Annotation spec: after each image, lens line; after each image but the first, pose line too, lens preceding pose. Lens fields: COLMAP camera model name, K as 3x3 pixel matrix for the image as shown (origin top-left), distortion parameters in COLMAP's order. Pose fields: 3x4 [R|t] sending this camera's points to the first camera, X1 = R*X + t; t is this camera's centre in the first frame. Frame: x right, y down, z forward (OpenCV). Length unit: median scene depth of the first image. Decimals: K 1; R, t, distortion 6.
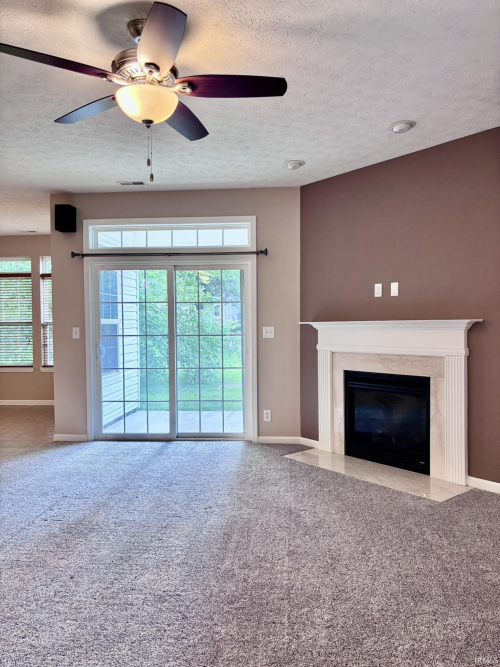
lens RADIAL K [[503.4, 0, 247.2], [0, 503.4, 339.1], [0, 0, 1]] dist [0.046841, -0.053595]
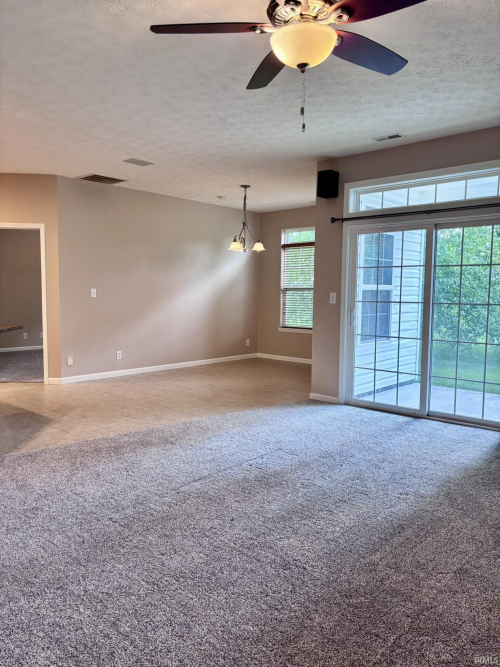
lens RADIAL K [[503.4, 0, 247.2], [0, 503.4, 339.1], [0, 0, 1]] dist [0.046841, -0.053595]
pose [[0.797736, 0.073803, -0.598473, 0.158948], [-0.036372, 0.996564, 0.074412, 0.001628], [0.601909, -0.037594, 0.797680, 0.091062]]
